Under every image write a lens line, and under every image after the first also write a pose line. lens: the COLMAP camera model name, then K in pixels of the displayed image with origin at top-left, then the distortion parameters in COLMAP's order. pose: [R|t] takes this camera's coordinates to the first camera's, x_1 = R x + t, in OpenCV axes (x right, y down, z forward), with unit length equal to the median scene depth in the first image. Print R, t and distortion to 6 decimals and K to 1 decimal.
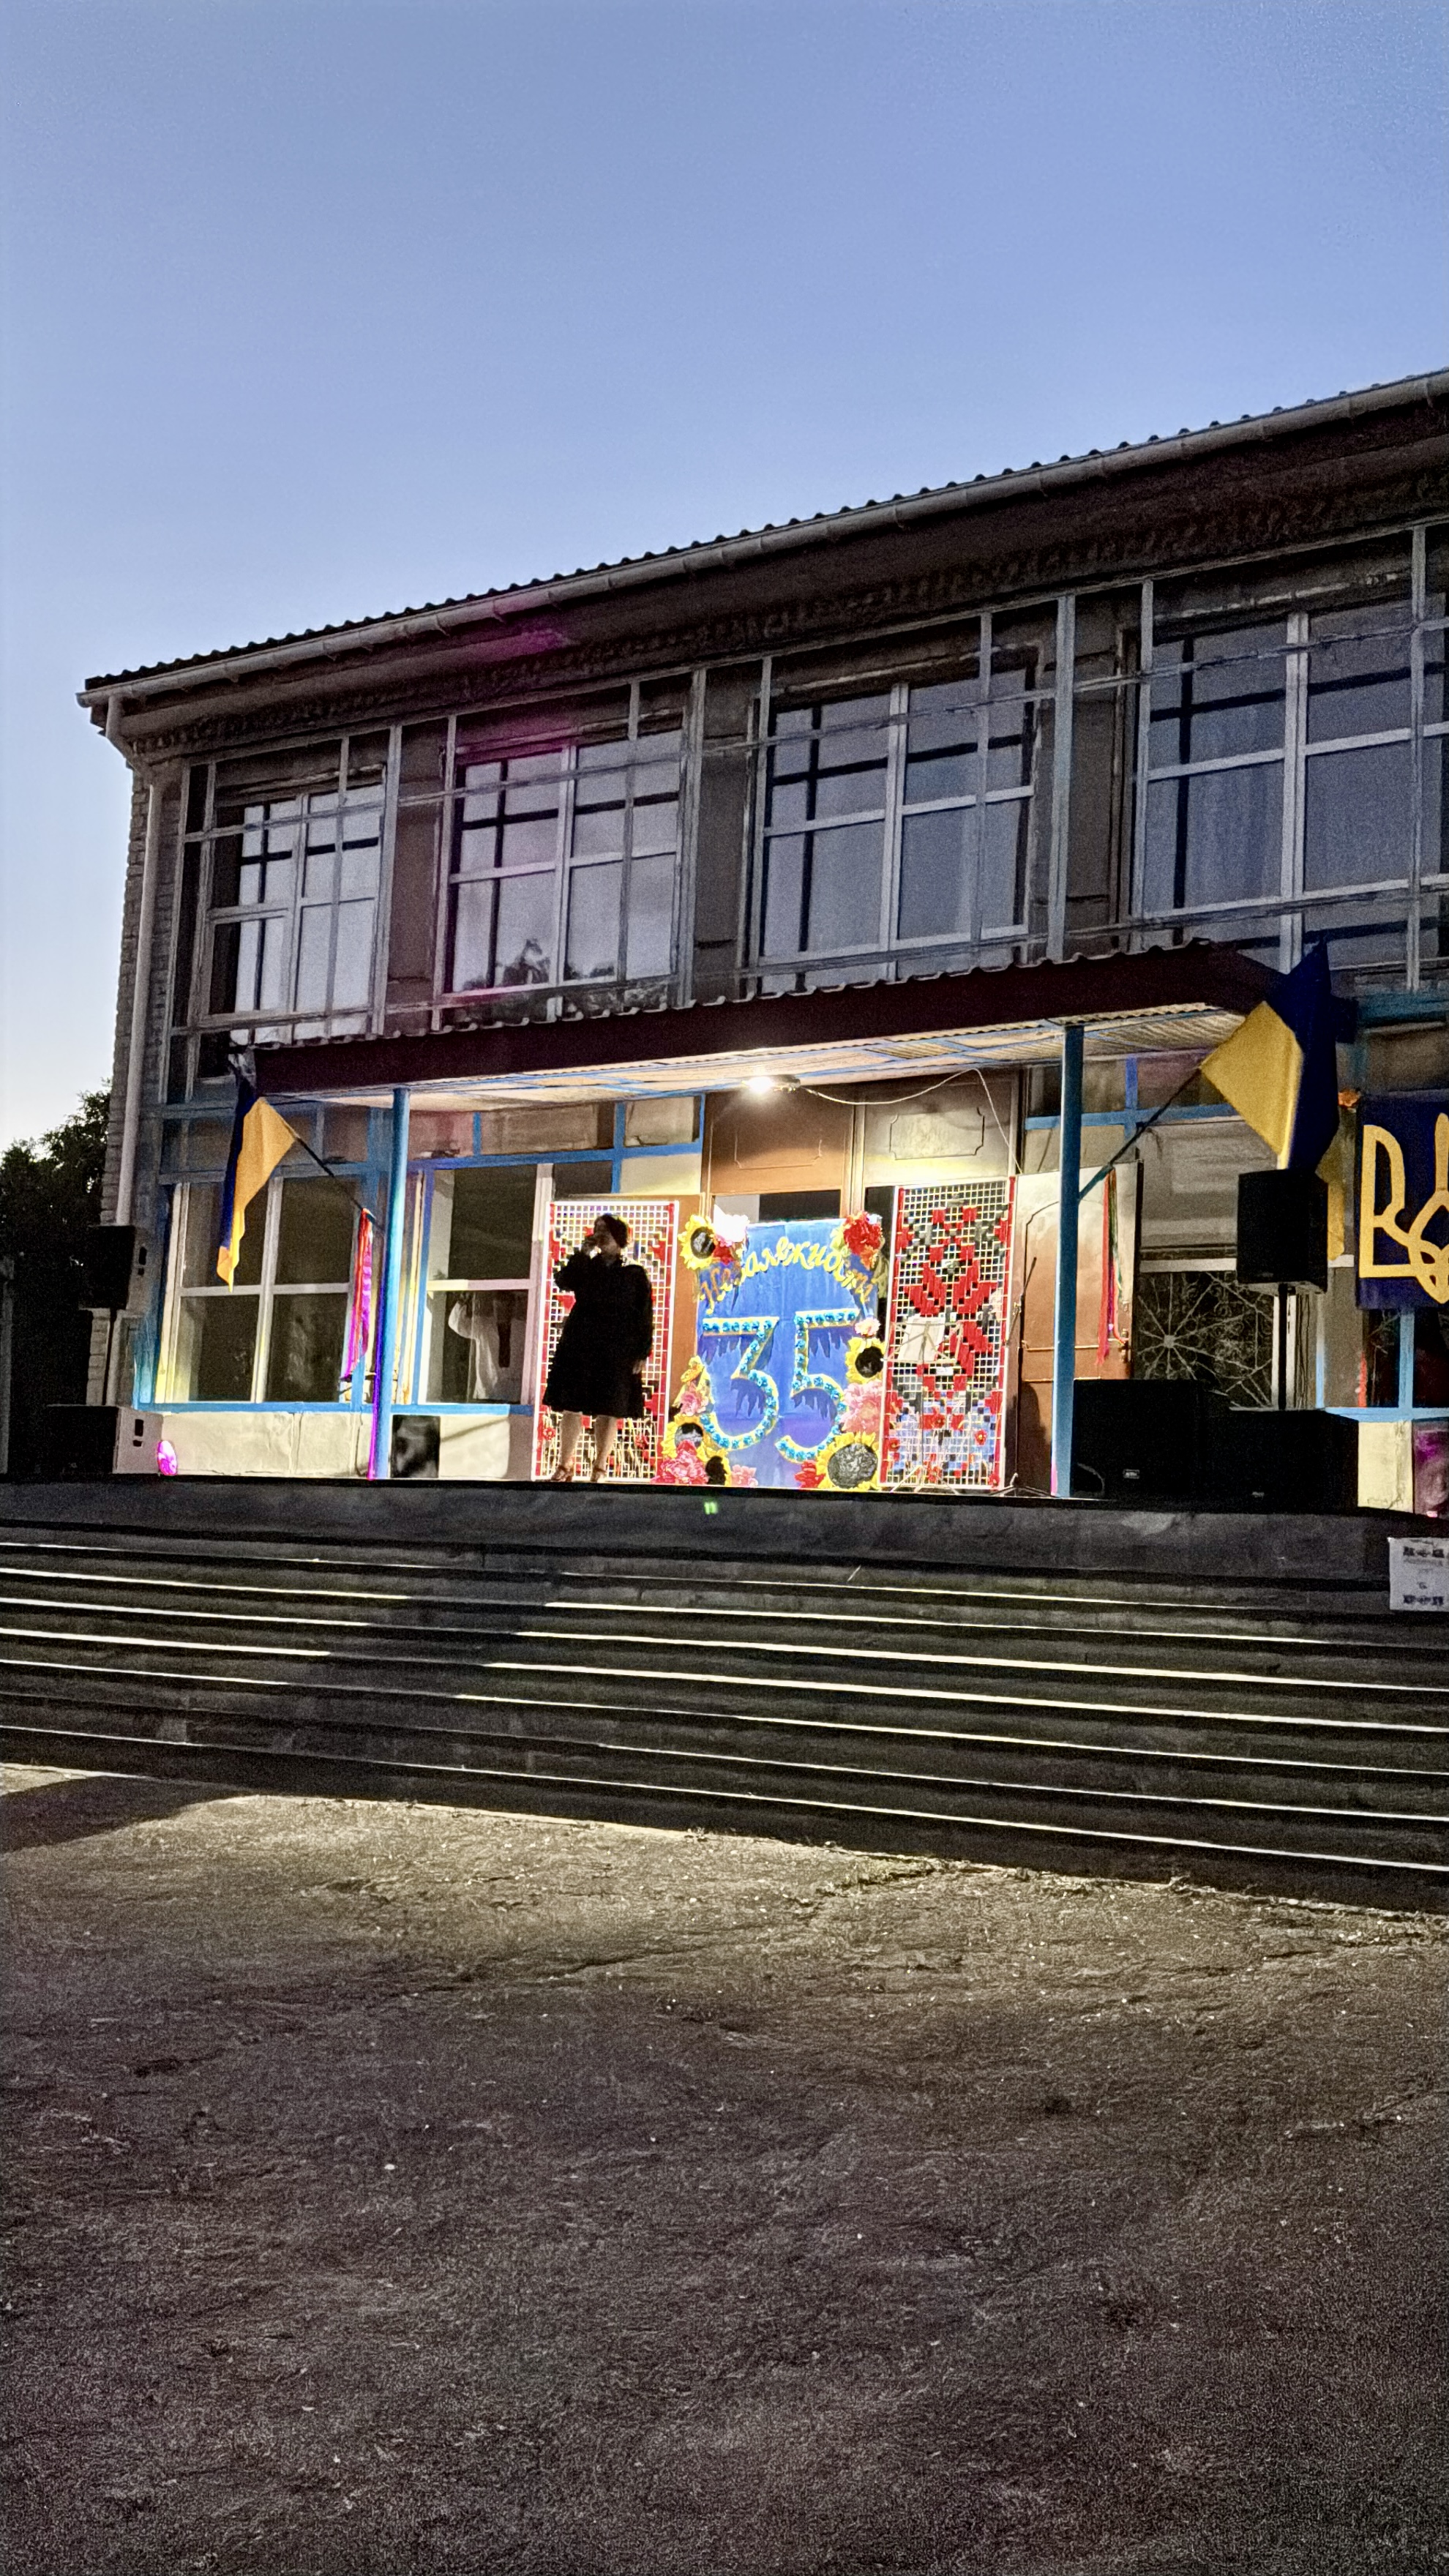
lens RADIAL K [[2388.8, 0, 729.1], [0, 2388.8, 1299.0], [0, 0, 1]] dist [0.235097, -0.908256]
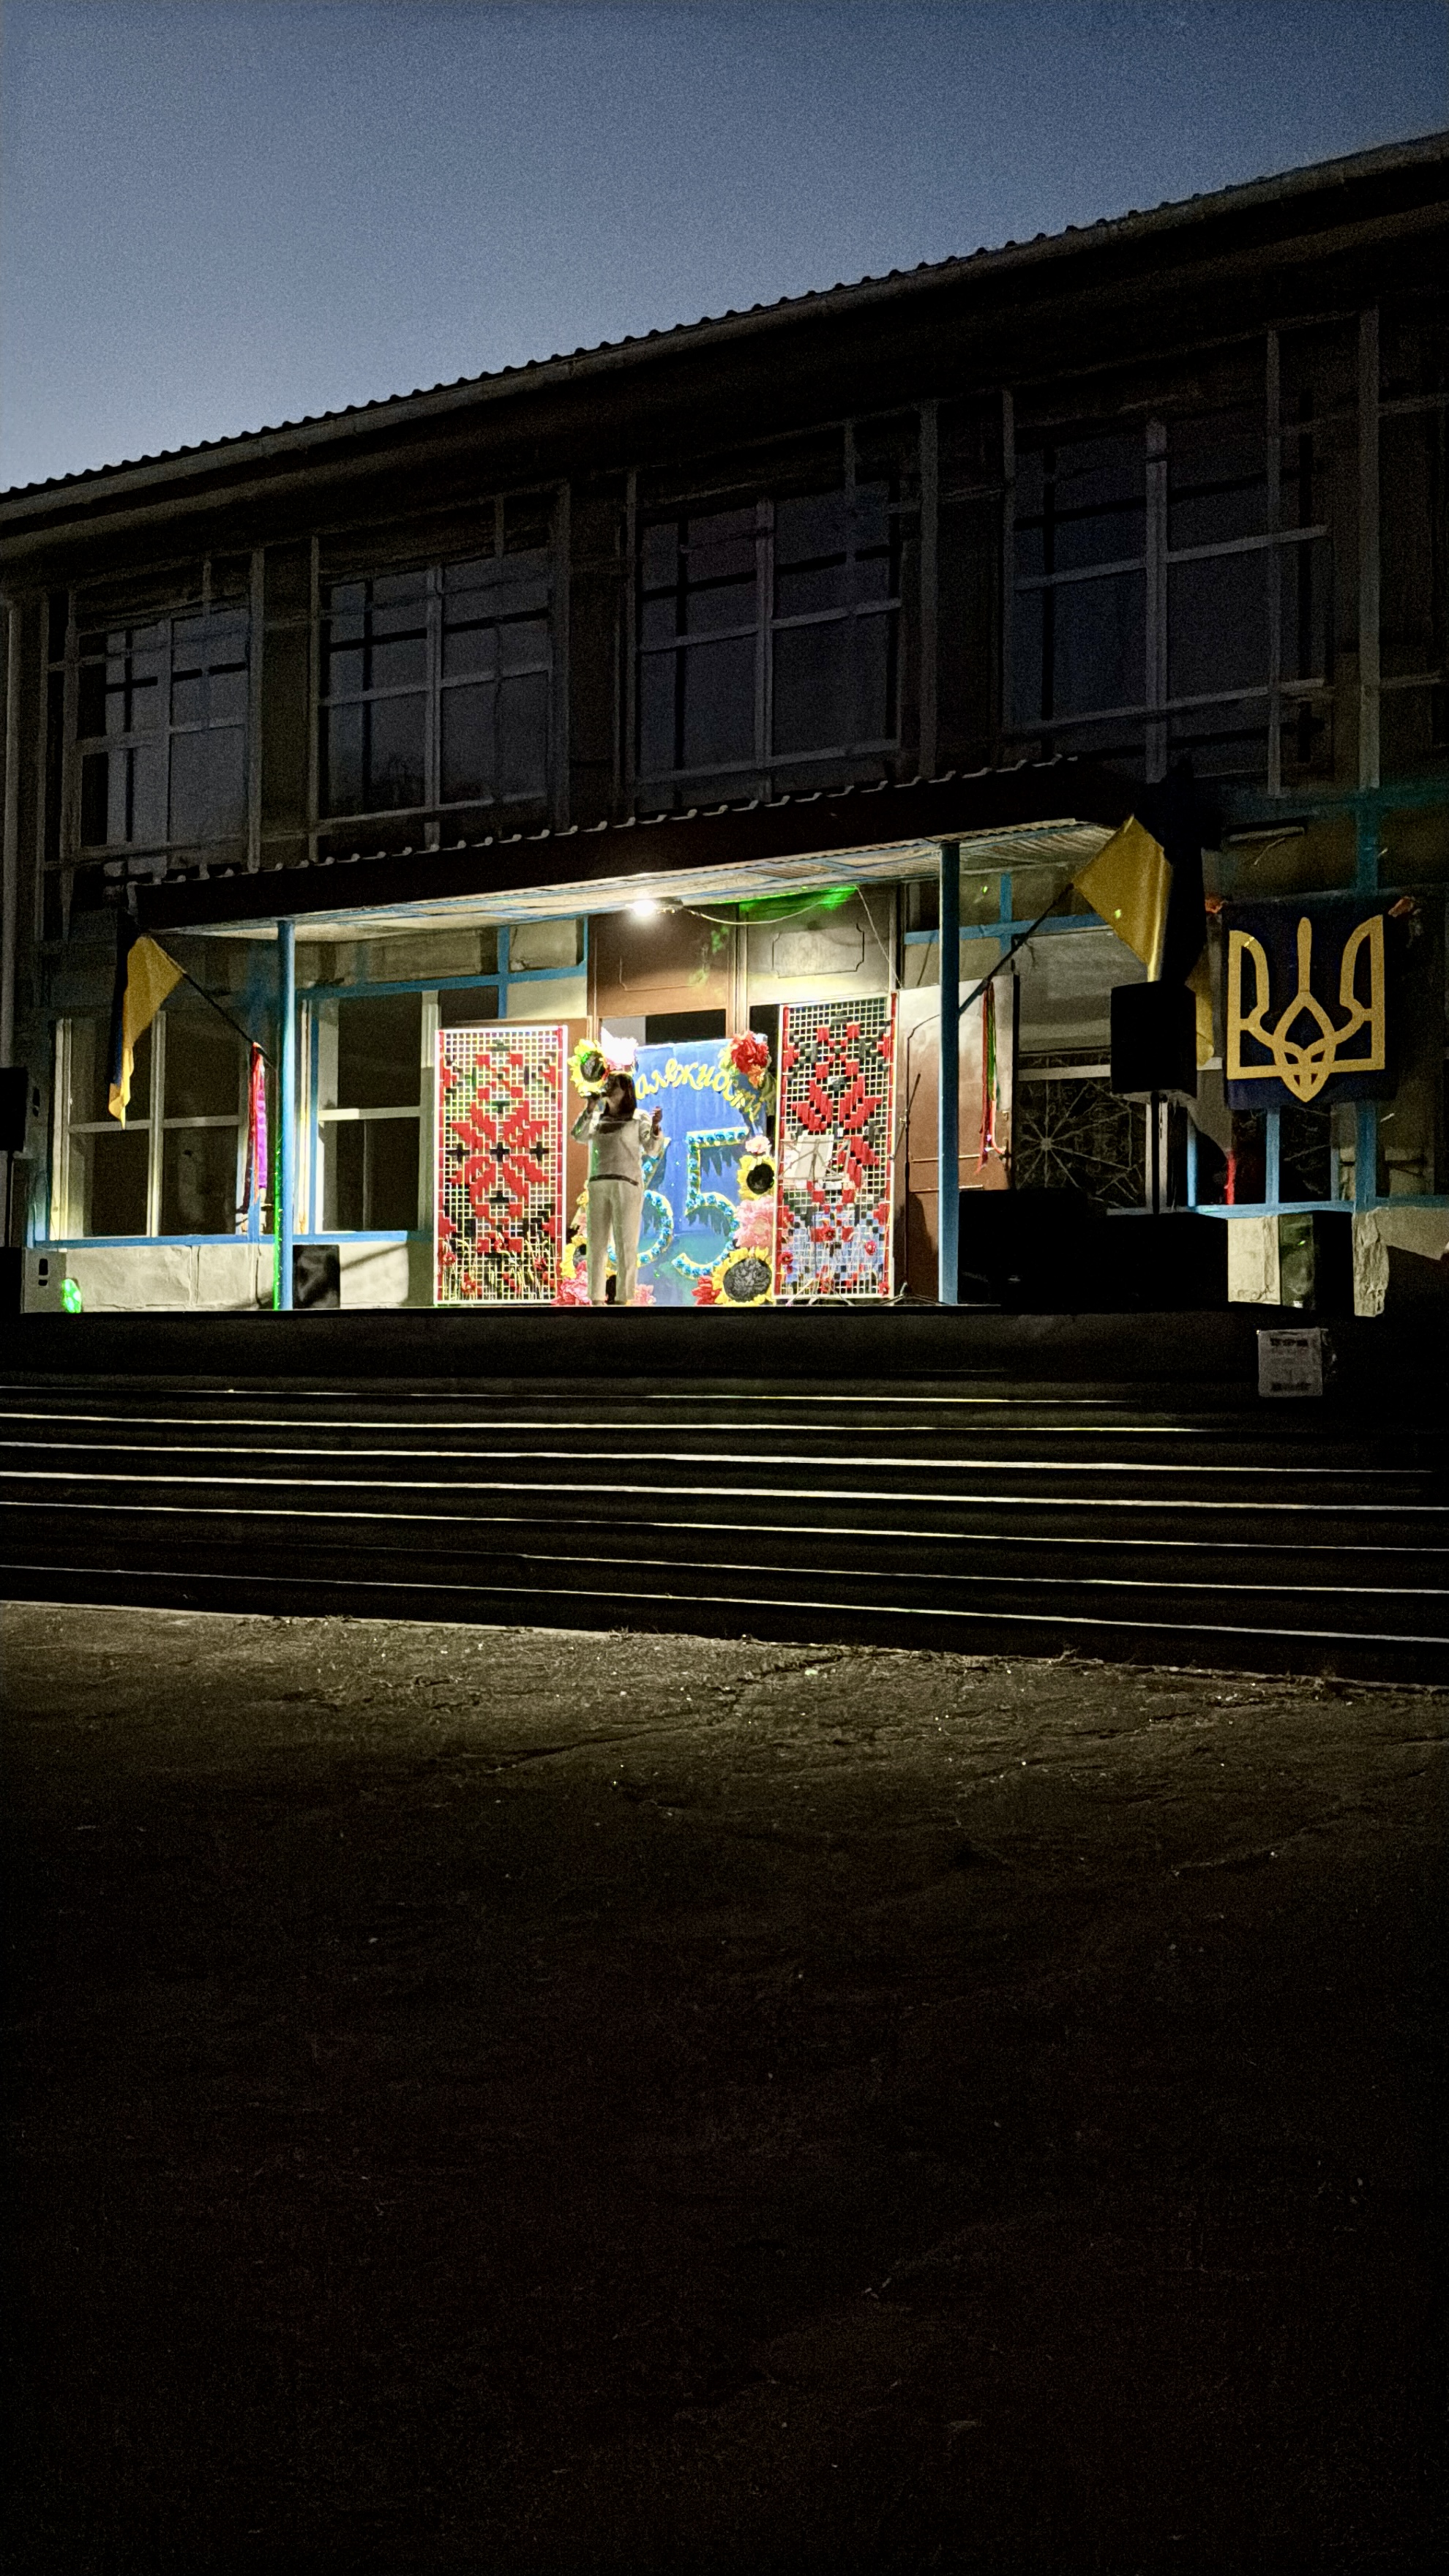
lens RADIAL K [[2388.8, 0, 729.1], [0, 2388.8, 1299.0], [0, 0, 1]] dist [0.235097, -0.908256]
pose [[0.998115, -0.037962, 0.048225, -0.005964], [0.034000, 0.996176, 0.080488, -0.005105], [-0.051096, -0.078697, 0.995588, -0.026016]]
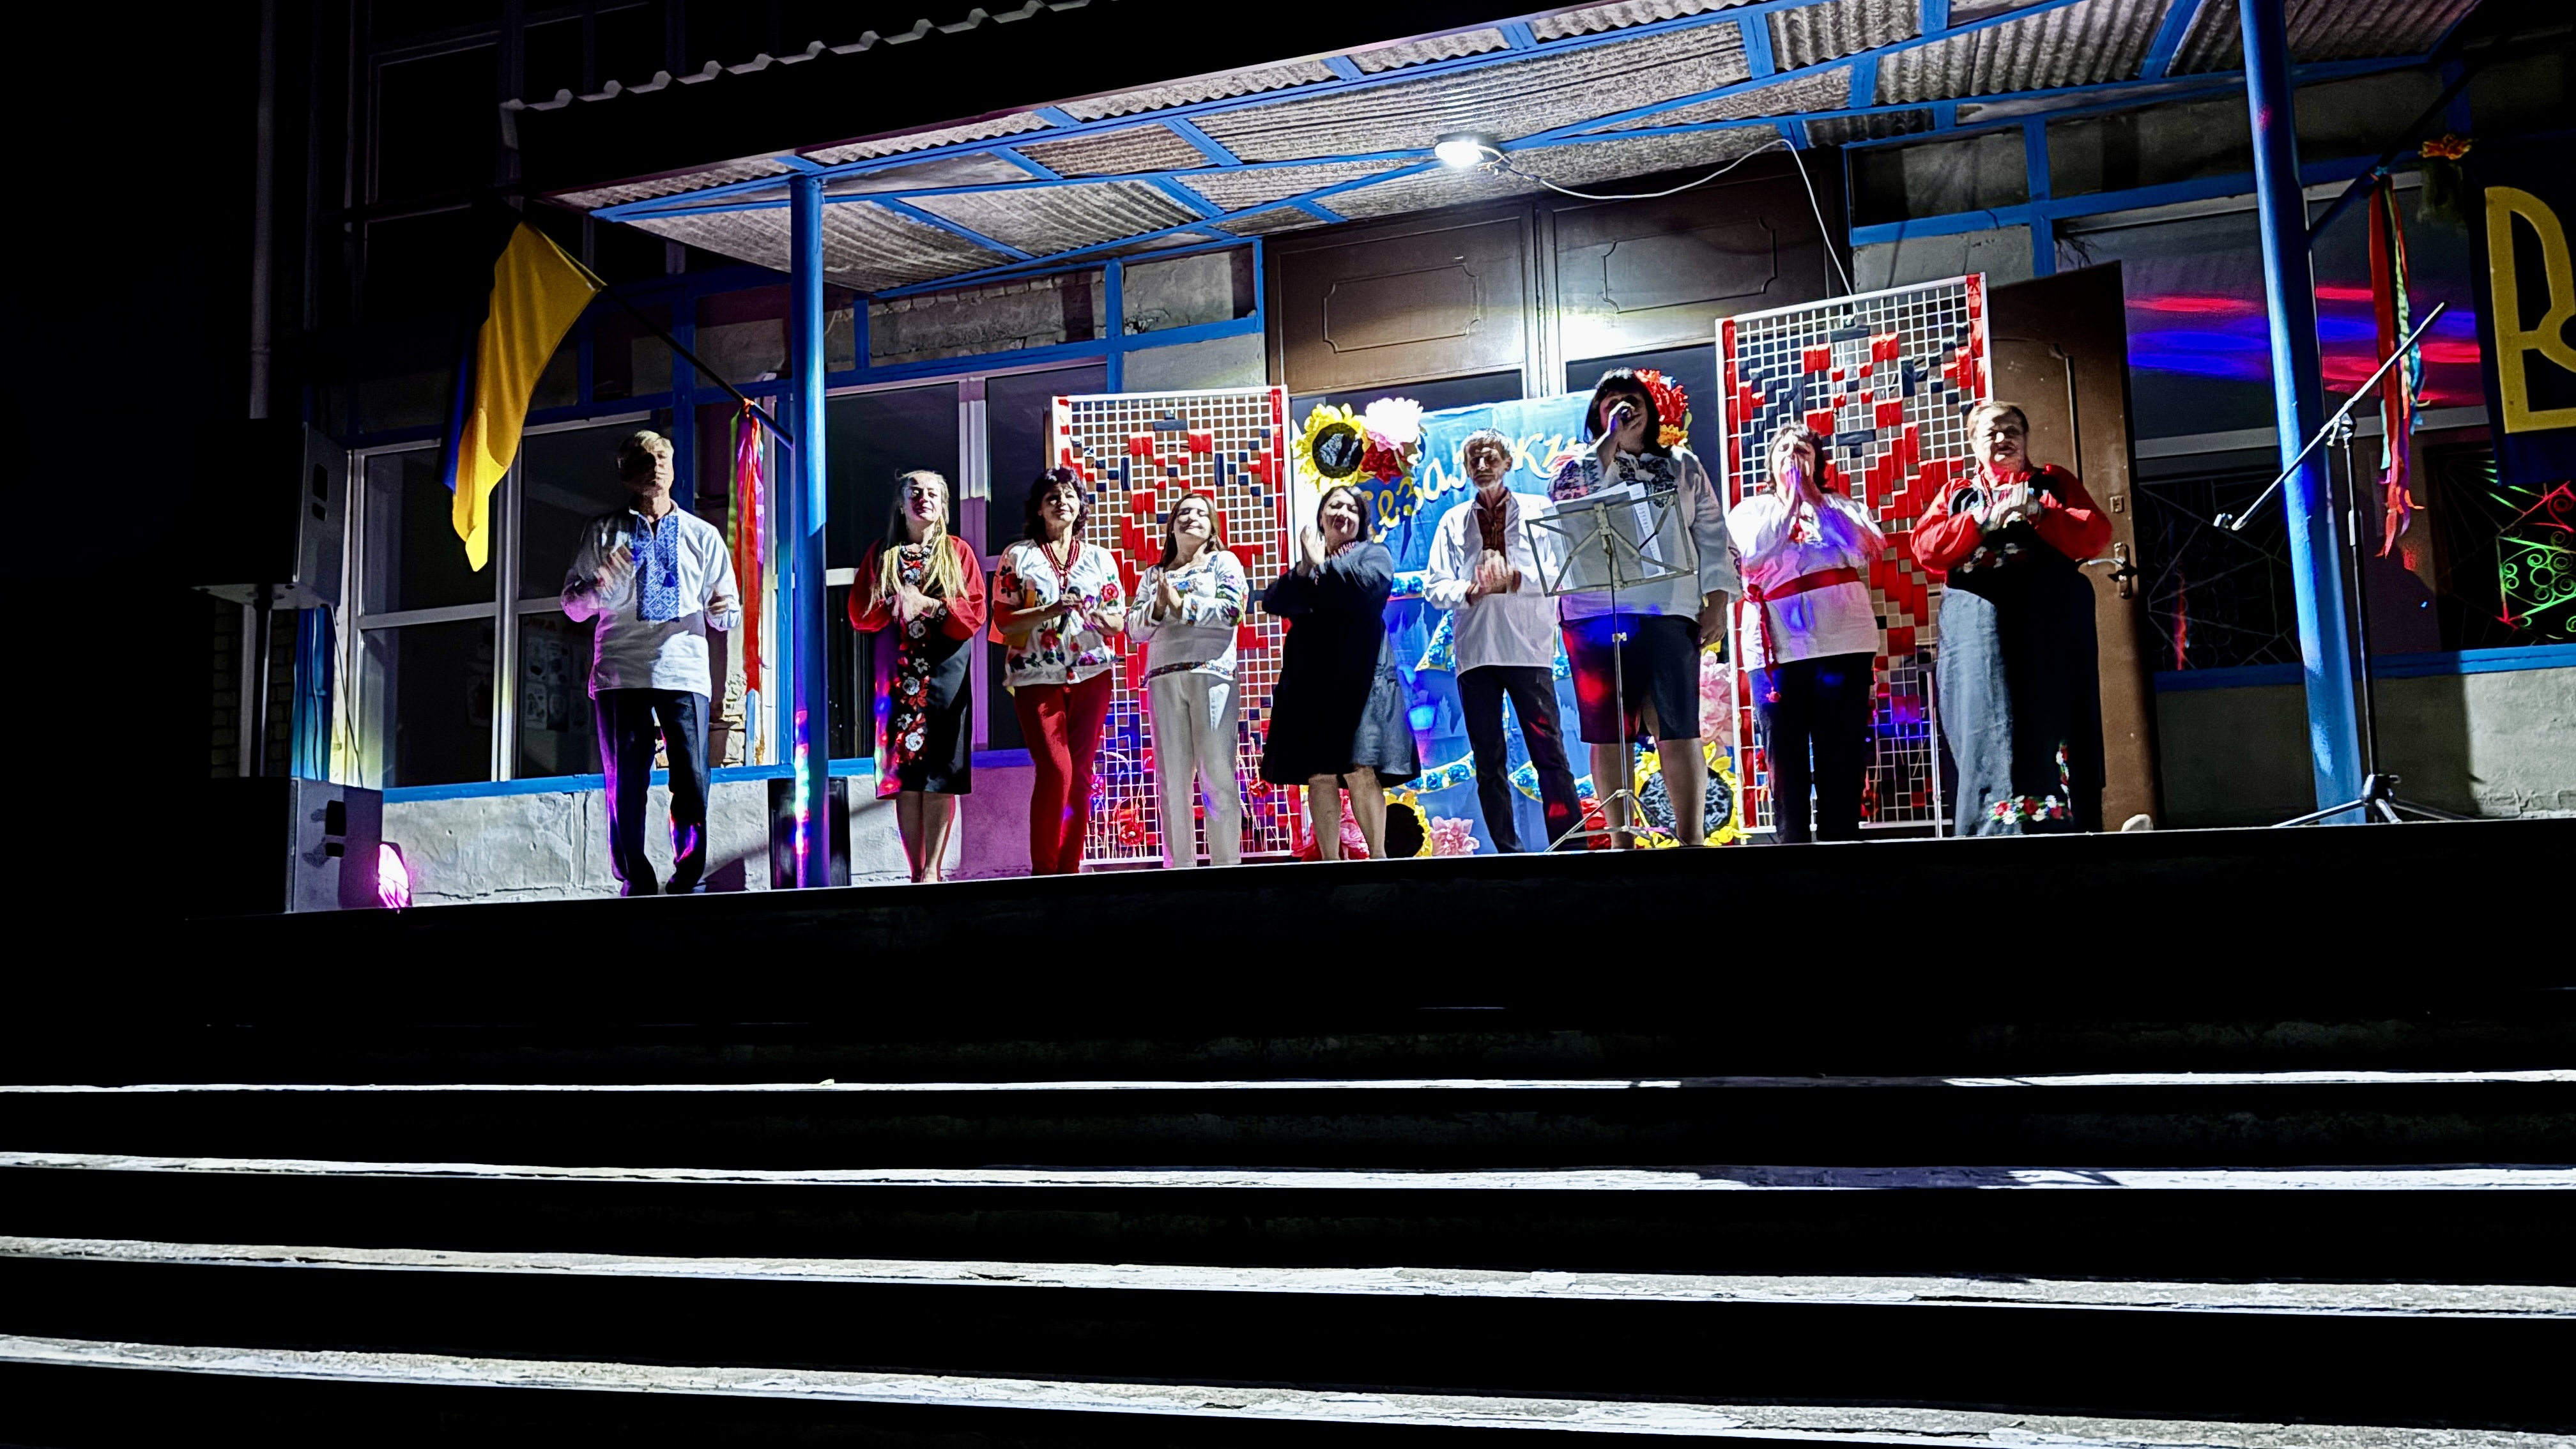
lens RADIAL K [[1944.9, 0, 1288.0], [0, 1944.9, 724.5], [0, 0, 1]] dist [0.054113, -0.000025]
pose [[0.968322, -0.056356, 0.243261, -0.145748], [0.052908, 0.998385, 0.020690, 0.033922], [-0.244034, -0.007164, 0.969740, 0.535880]]
